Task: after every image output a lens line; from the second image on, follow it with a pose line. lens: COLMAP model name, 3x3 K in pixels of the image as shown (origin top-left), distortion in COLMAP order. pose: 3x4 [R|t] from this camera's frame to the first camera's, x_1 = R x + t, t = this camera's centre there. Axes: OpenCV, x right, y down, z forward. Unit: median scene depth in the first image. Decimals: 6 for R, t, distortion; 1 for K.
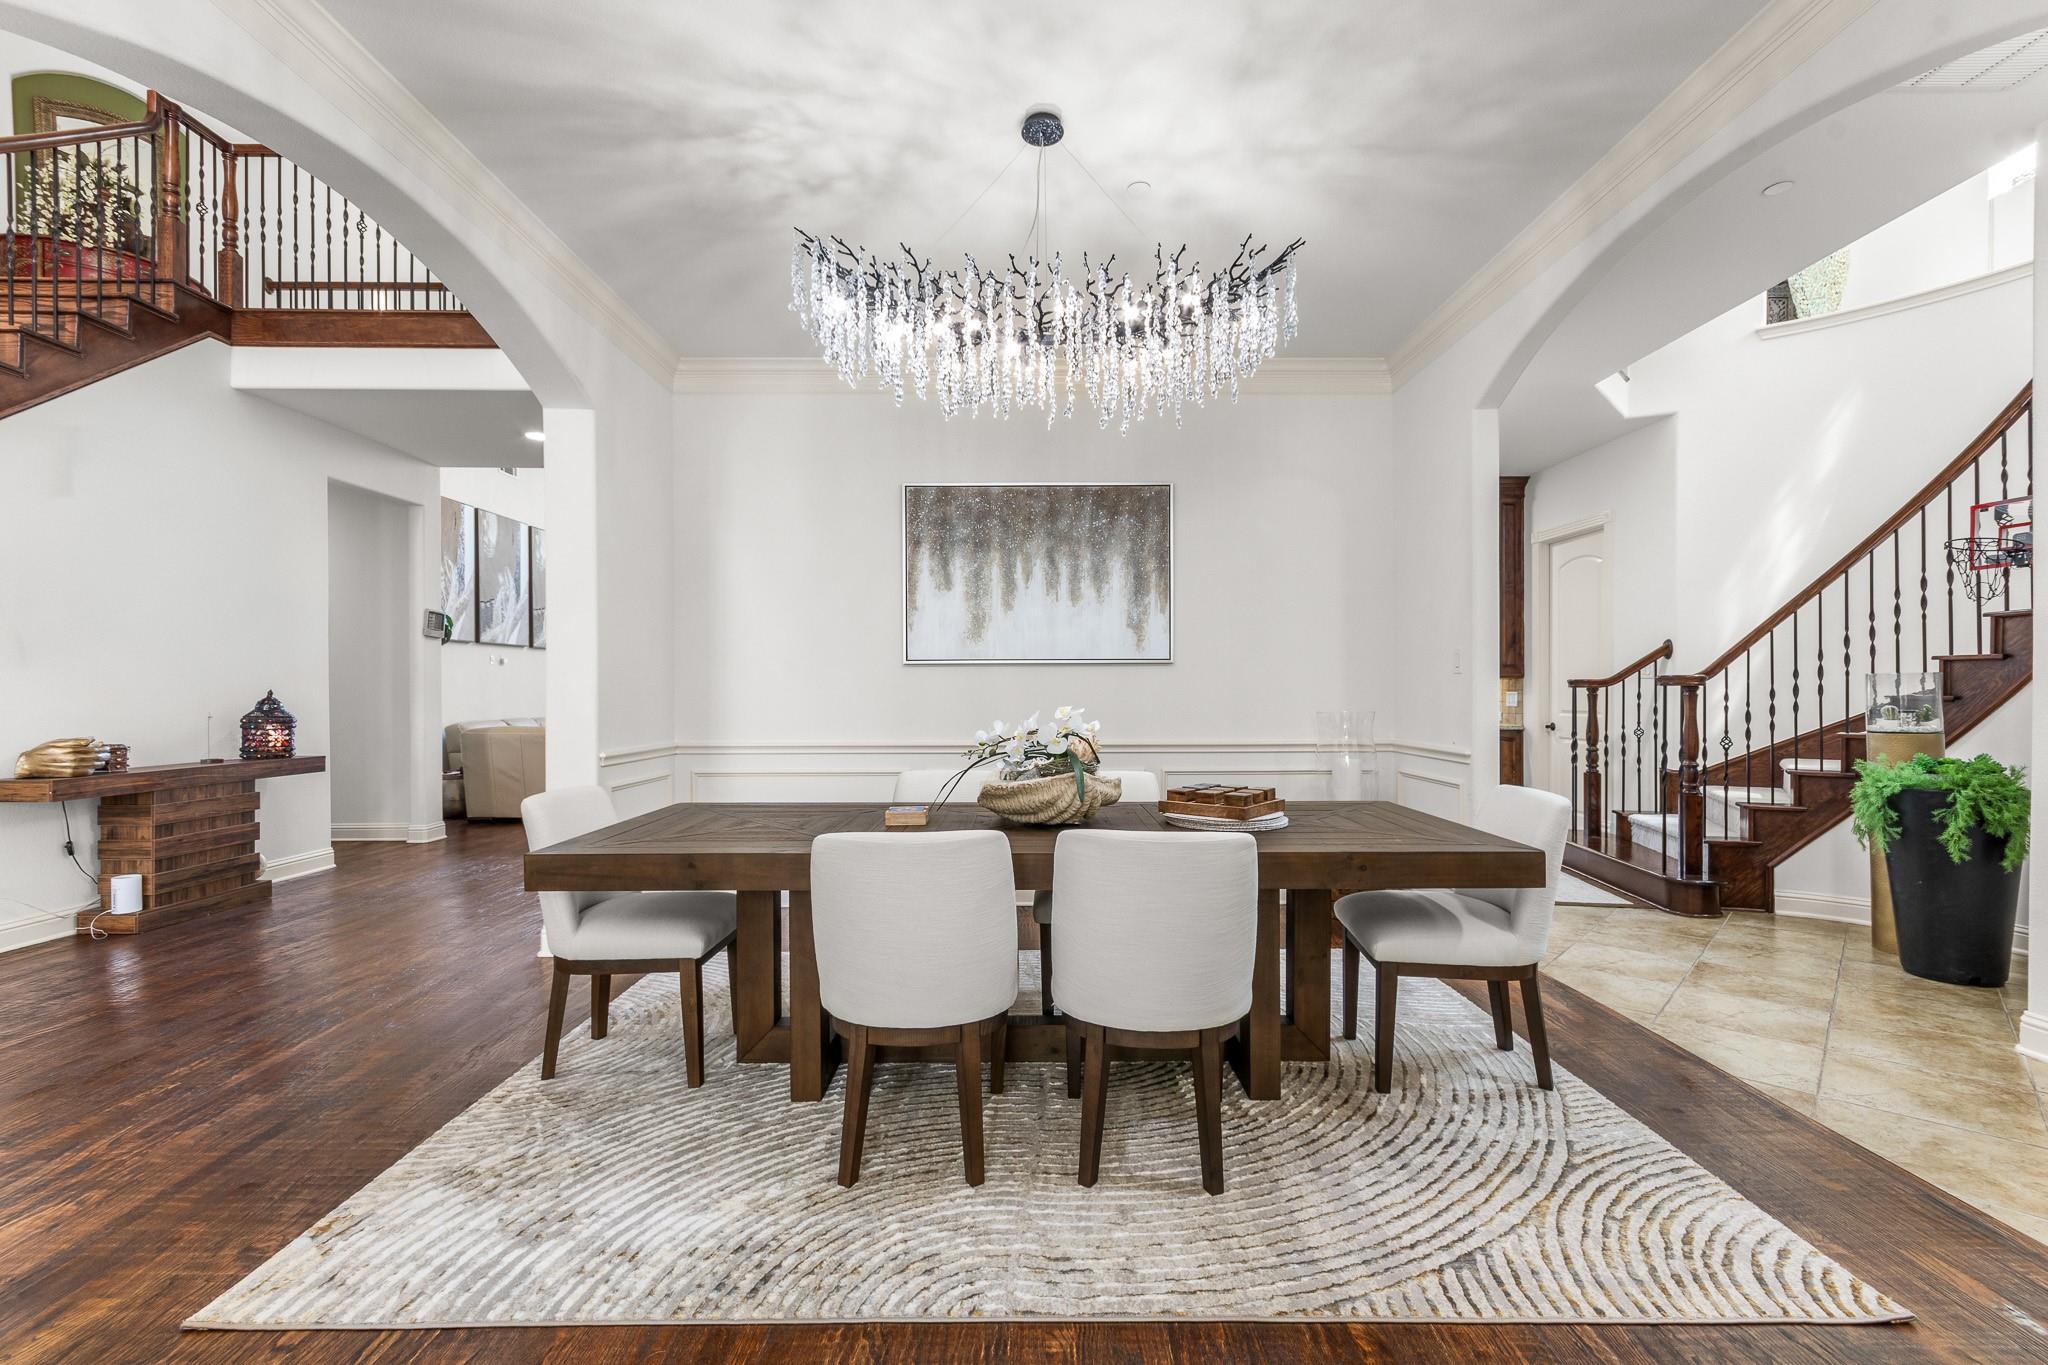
lens RADIAL K [[904.4, 0, 1024.0], [0, 904.4, 682.5], [0, 0, 1]] dist [0.002190, 0.000197]
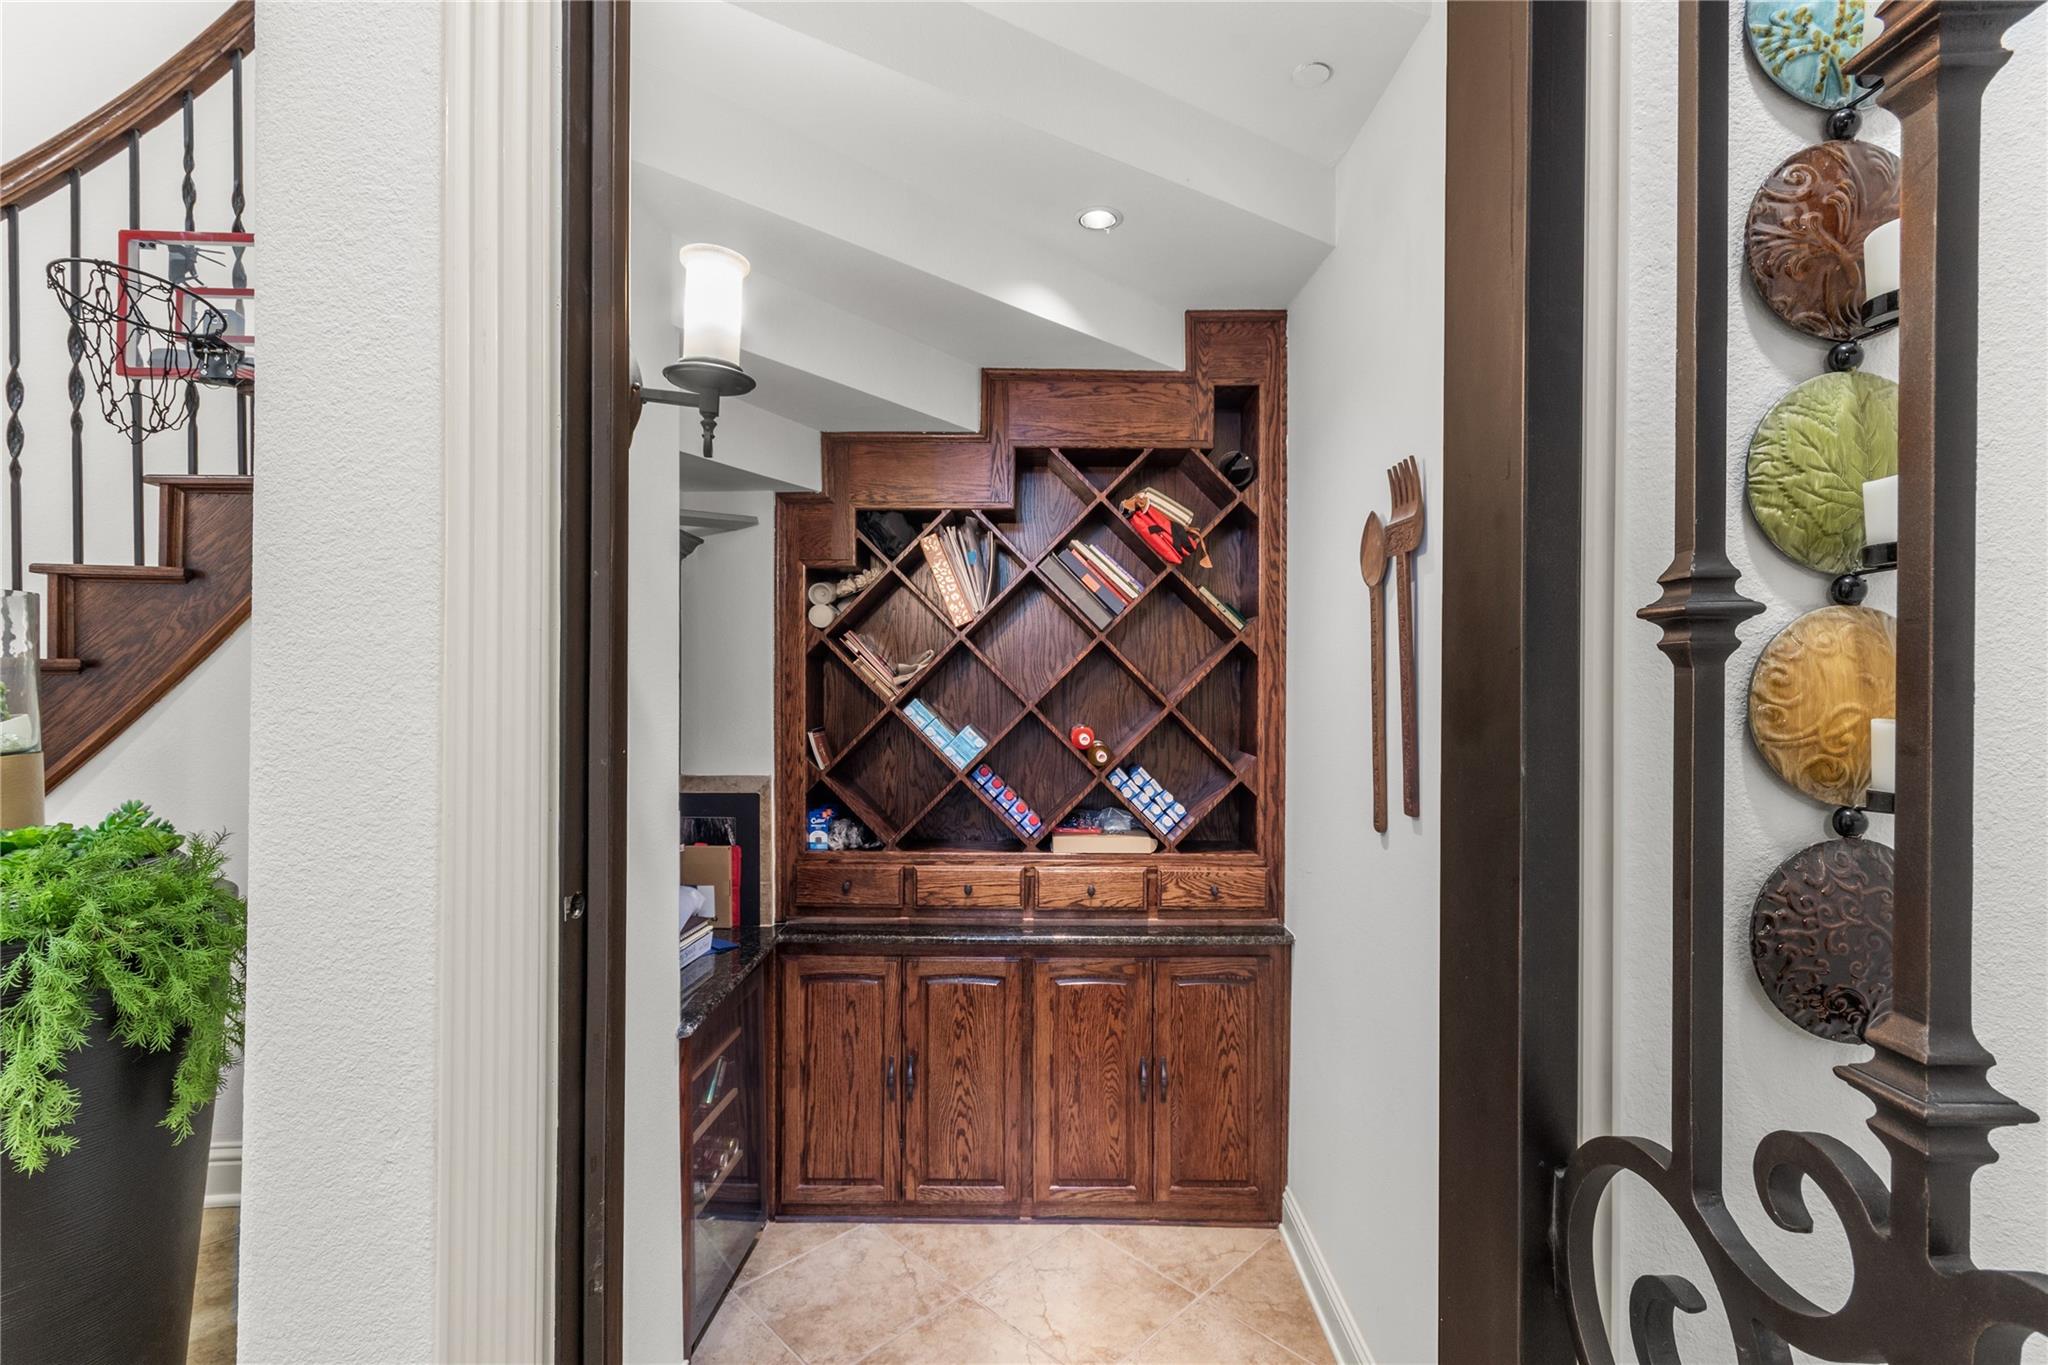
lens RADIAL K [[961.8, 0, 1024.0], [0, 961.8, 682.5], [0, 0, 1]] dist [0.004048, 0.000742]
pose [[0.043738, -0.001843, 0.999041, 0.608886], [-0.008335, 0.999963, 0.002210, 0.021857], [-0.999008, -0.008424, 0.043721, 0.552741]]
